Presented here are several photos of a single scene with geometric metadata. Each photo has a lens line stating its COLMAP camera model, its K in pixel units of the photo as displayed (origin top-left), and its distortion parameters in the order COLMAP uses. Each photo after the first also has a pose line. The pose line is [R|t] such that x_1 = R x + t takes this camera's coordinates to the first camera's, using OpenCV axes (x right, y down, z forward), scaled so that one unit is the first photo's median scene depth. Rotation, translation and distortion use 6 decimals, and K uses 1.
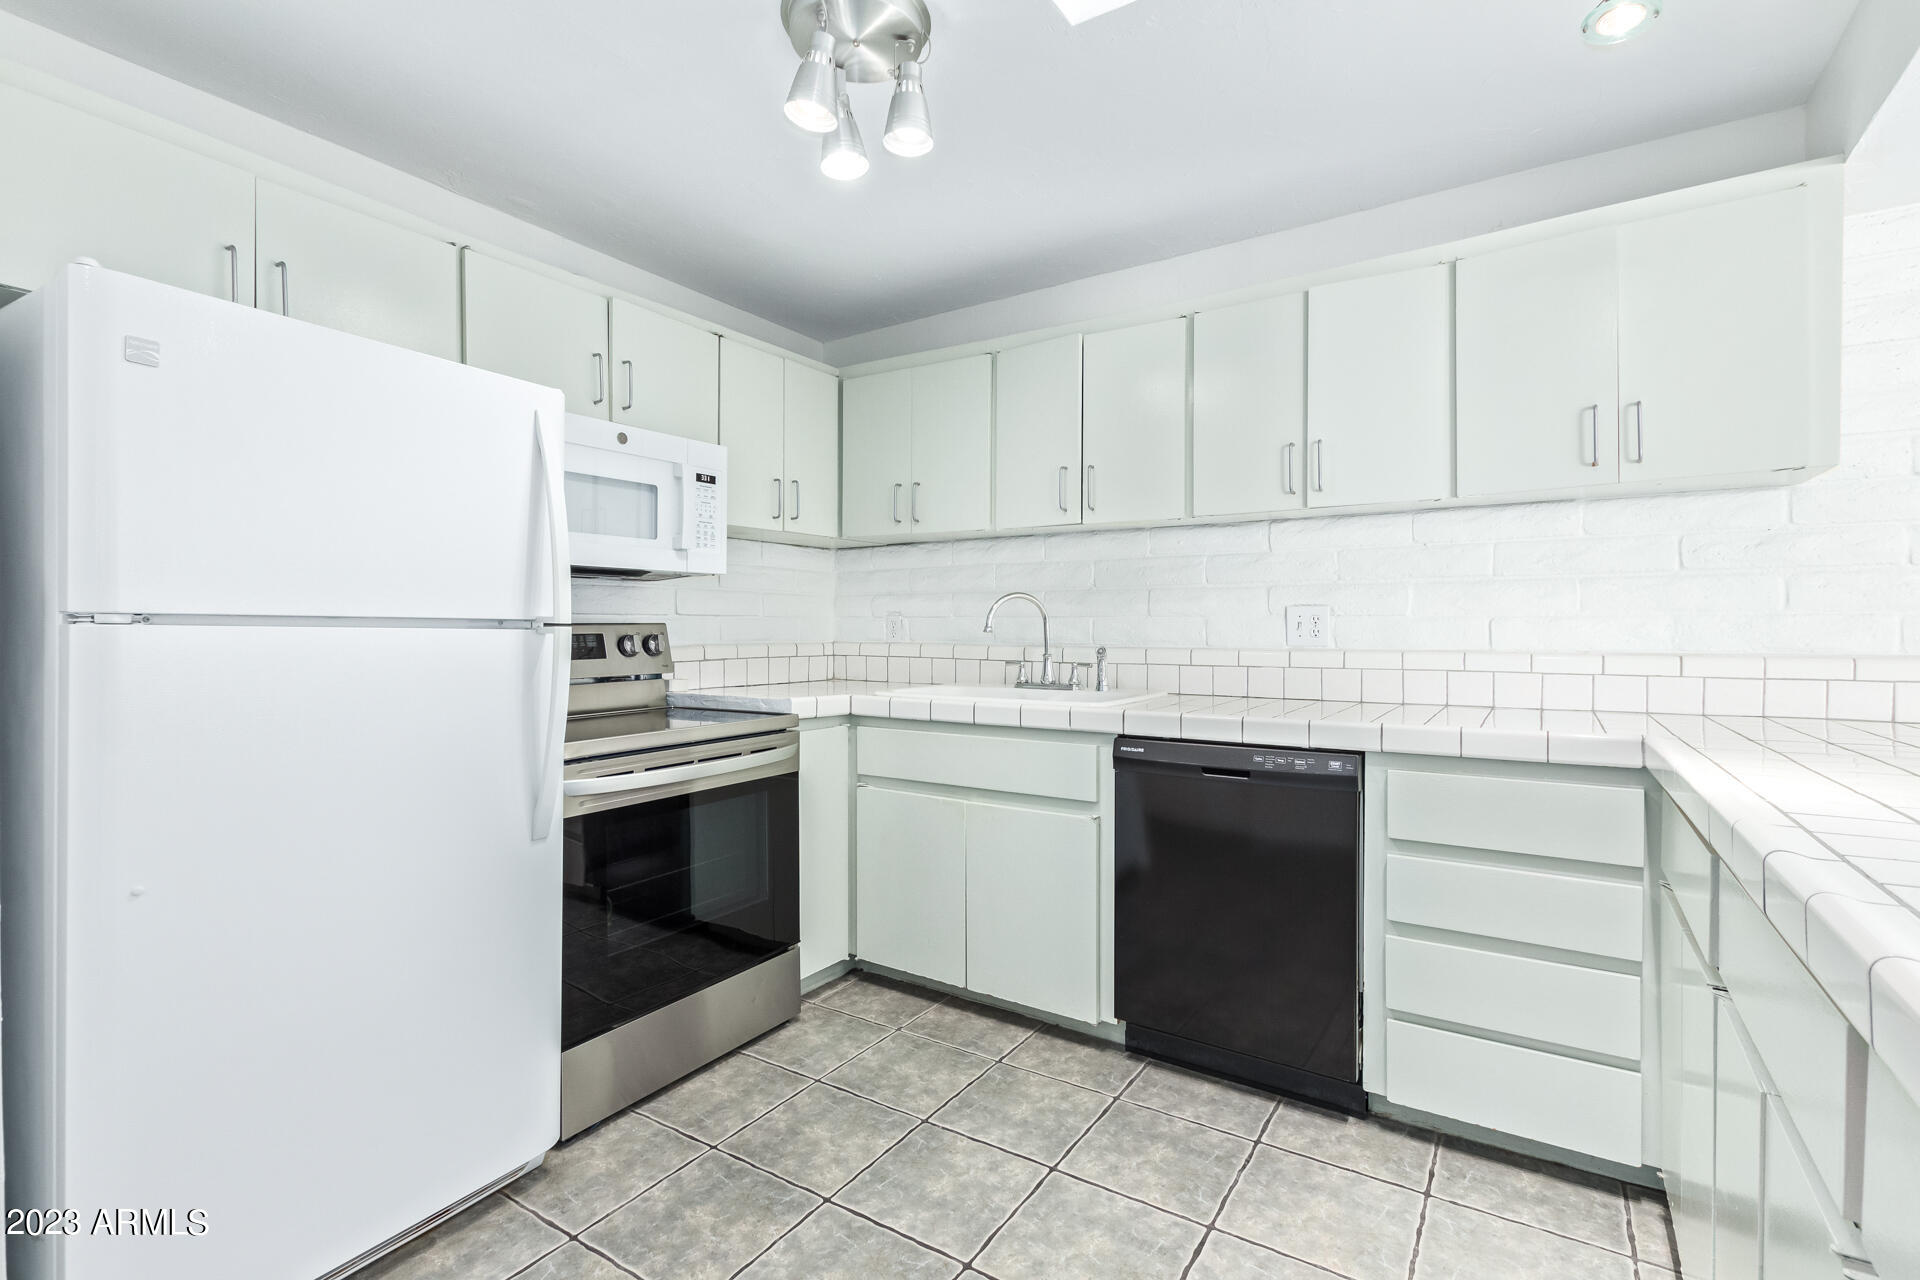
lens RADIAL K [[878.4, 0, 970.4], [0, 878.4, 638.4], [0, 0, 1]] dist [0.008601, -0.001596]
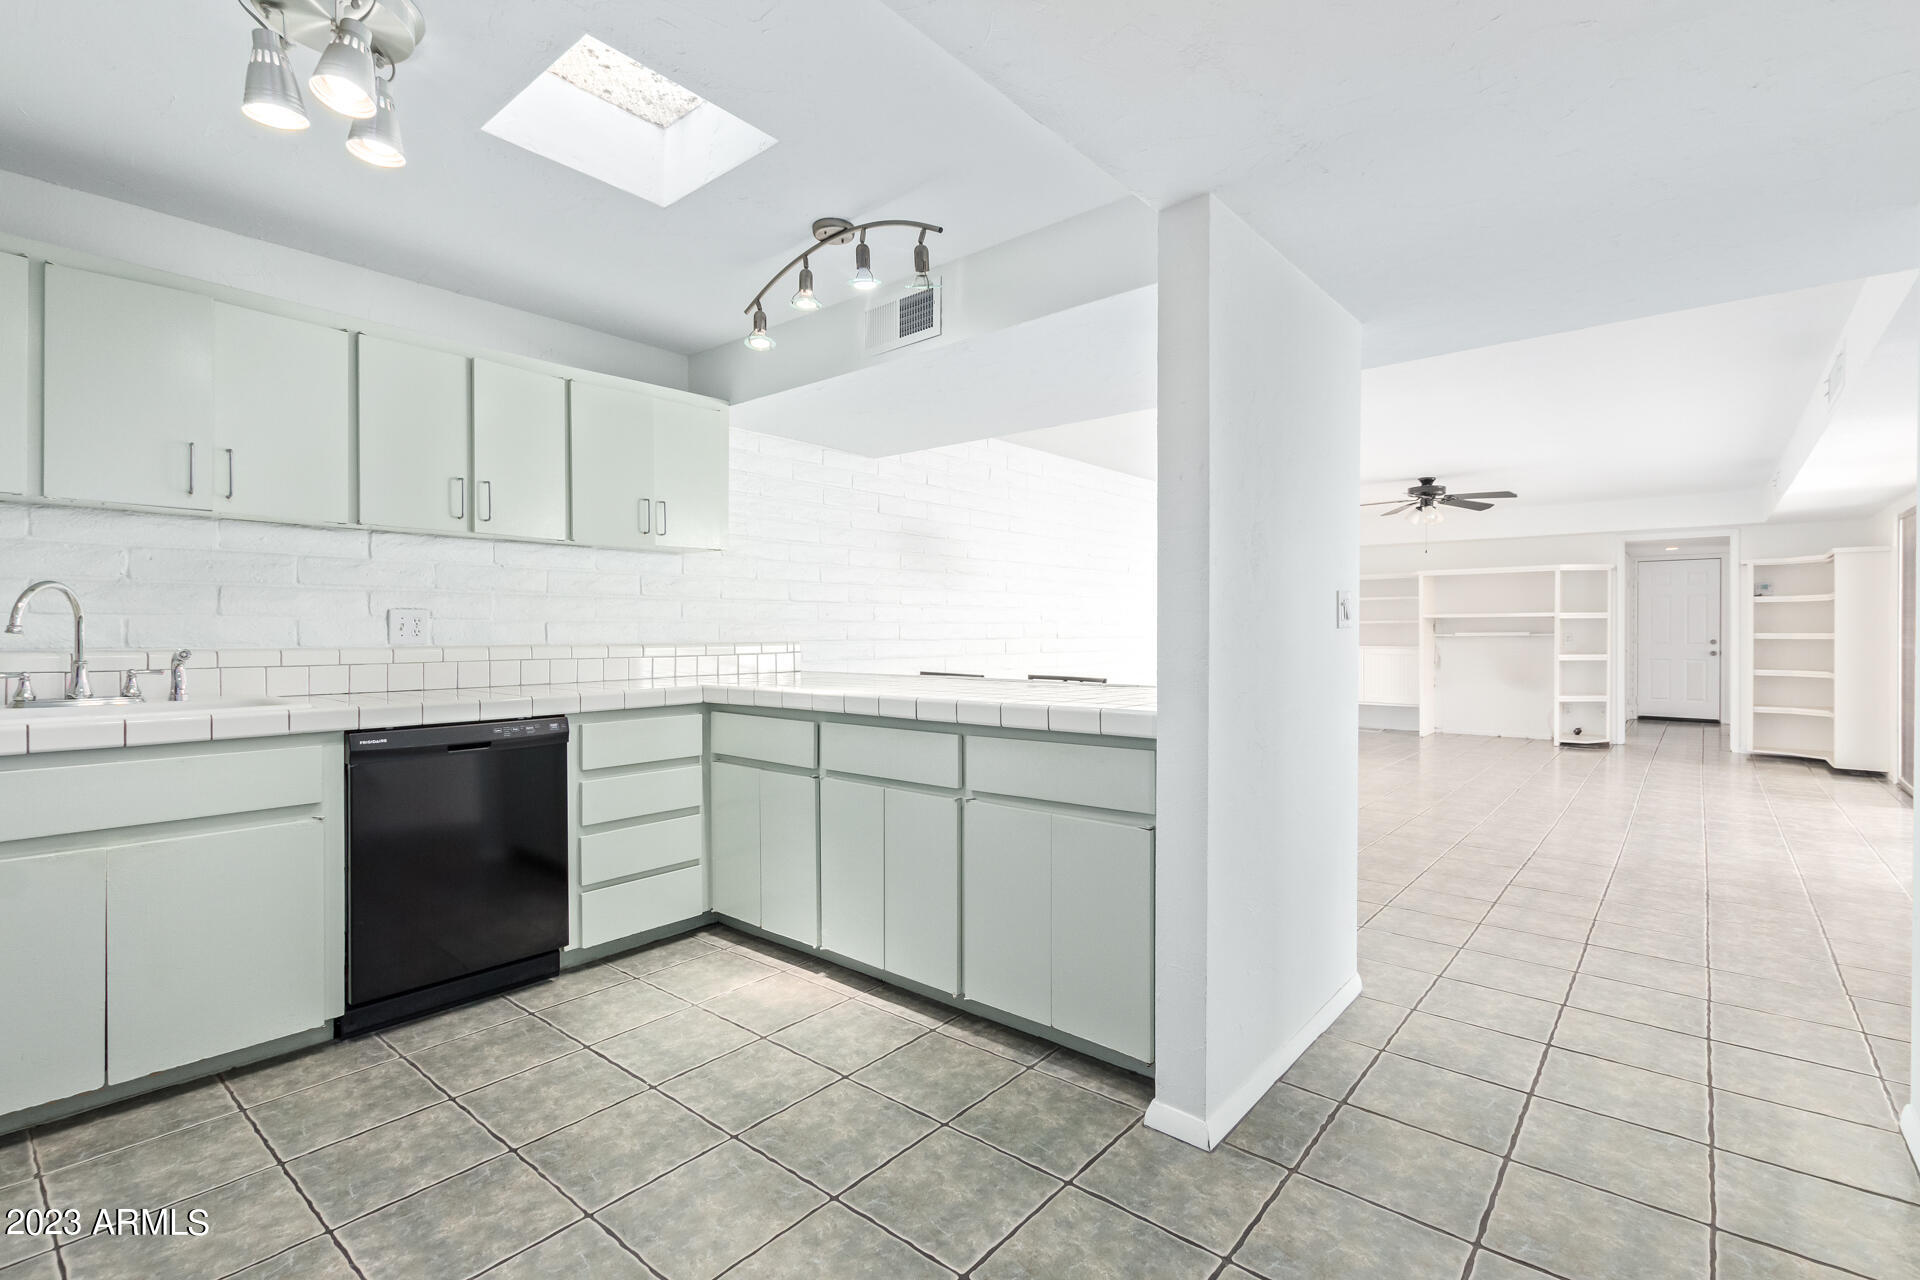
lens RADIAL K [[878.4, 0, 969.1], [0, 878.4, 638.0], [0, 0, 1]] dist [0.008601, -0.001596]
pose [[0.118127, -0.007736, 0.992968, -0.752775], [0.011633, 0.999912, 0.006406, 0.001936], [-0.992930, 0.010795, 0.118207, 0.147859]]
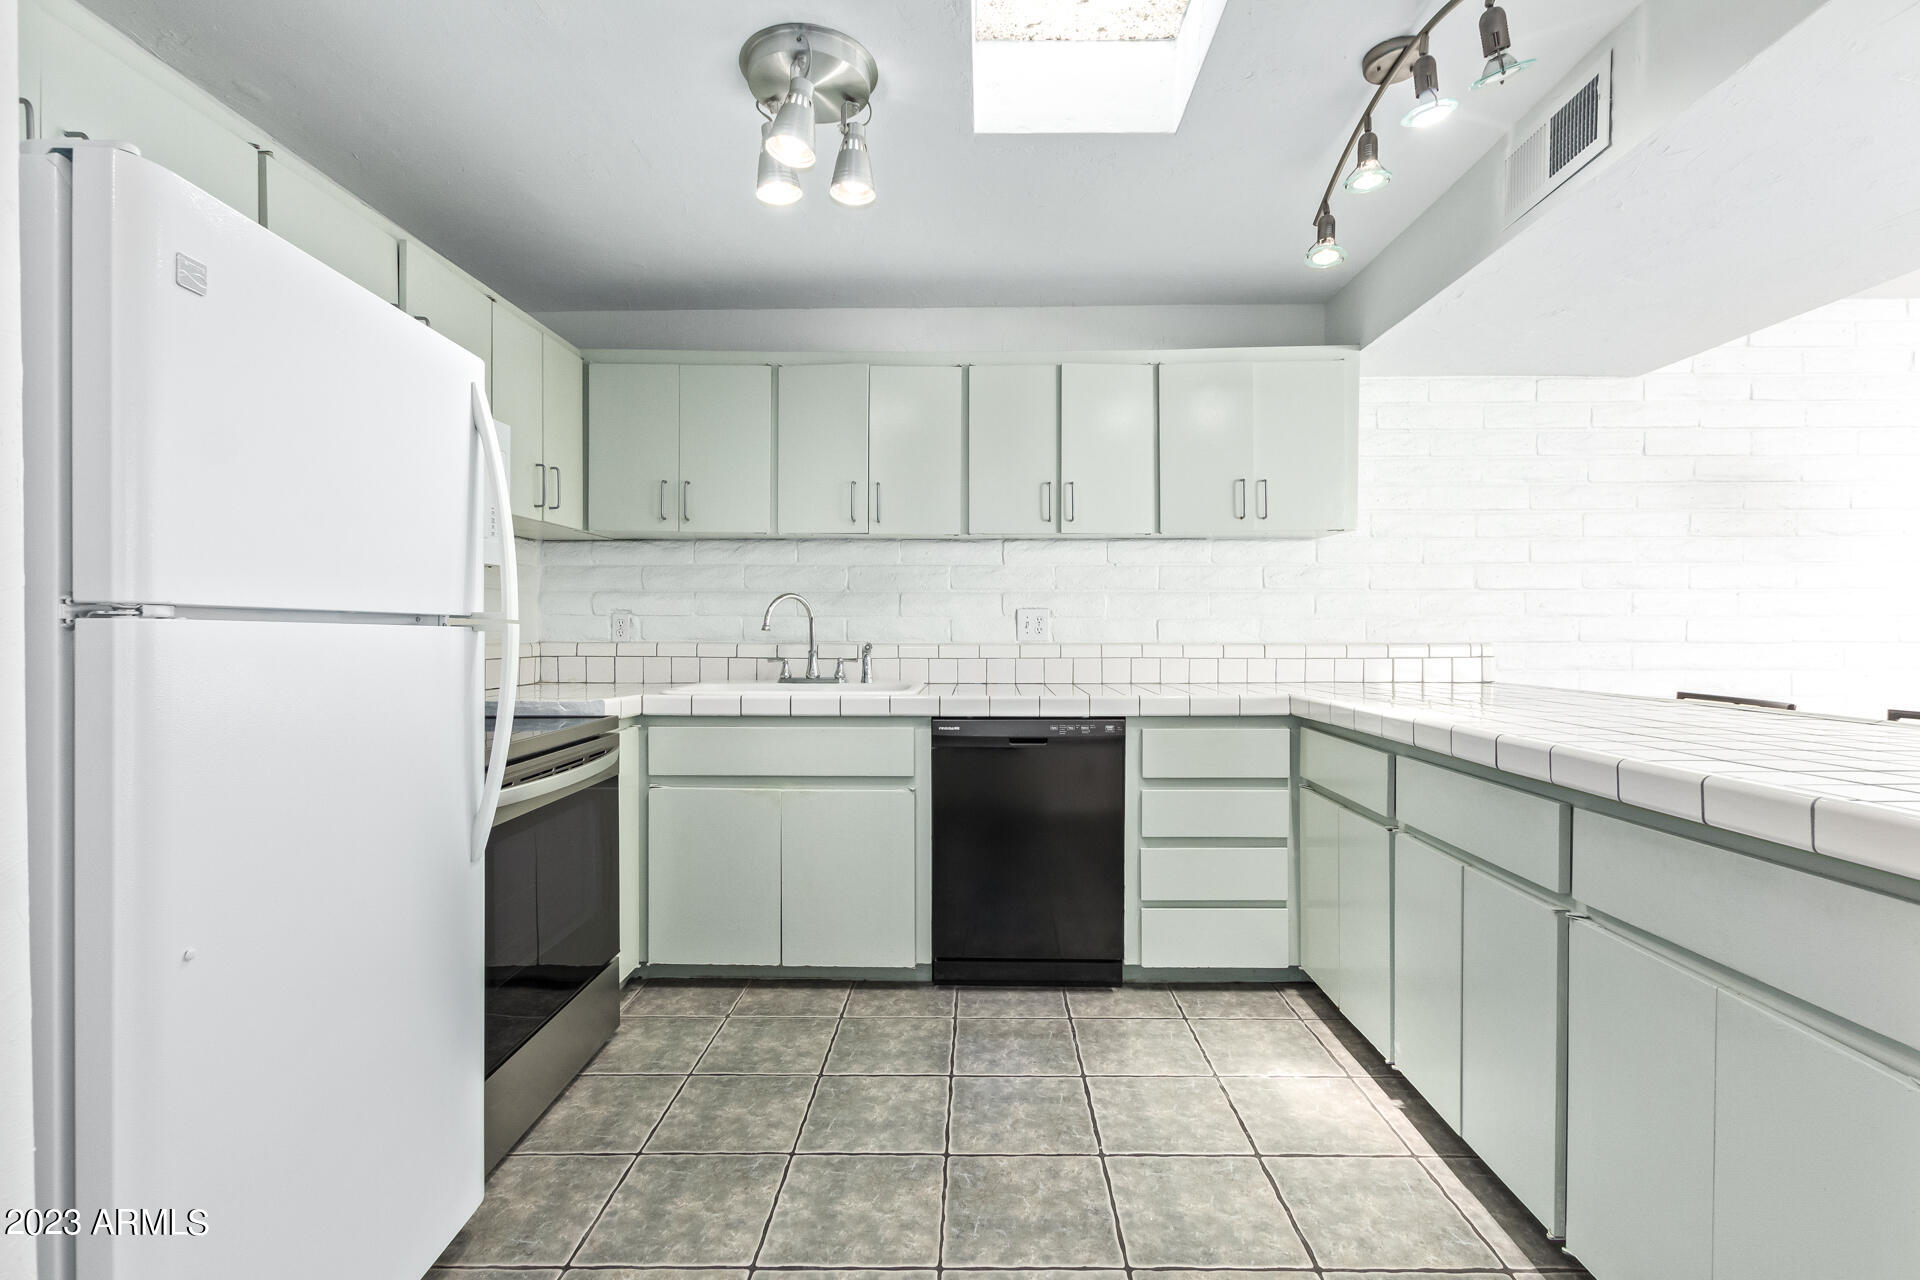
lens RADIAL K [[878.4, 0, 966.5], [0, 878.4, 641.9], [0, 0, 1]] dist [0.008601, -0.001596]
pose [[0.848566, -0.008297, 0.529024, -0.405213], [0.006481, 0.999965, 0.005289, 0.002905], [-0.529049, -0.001059, 0.848590, -0.022609]]
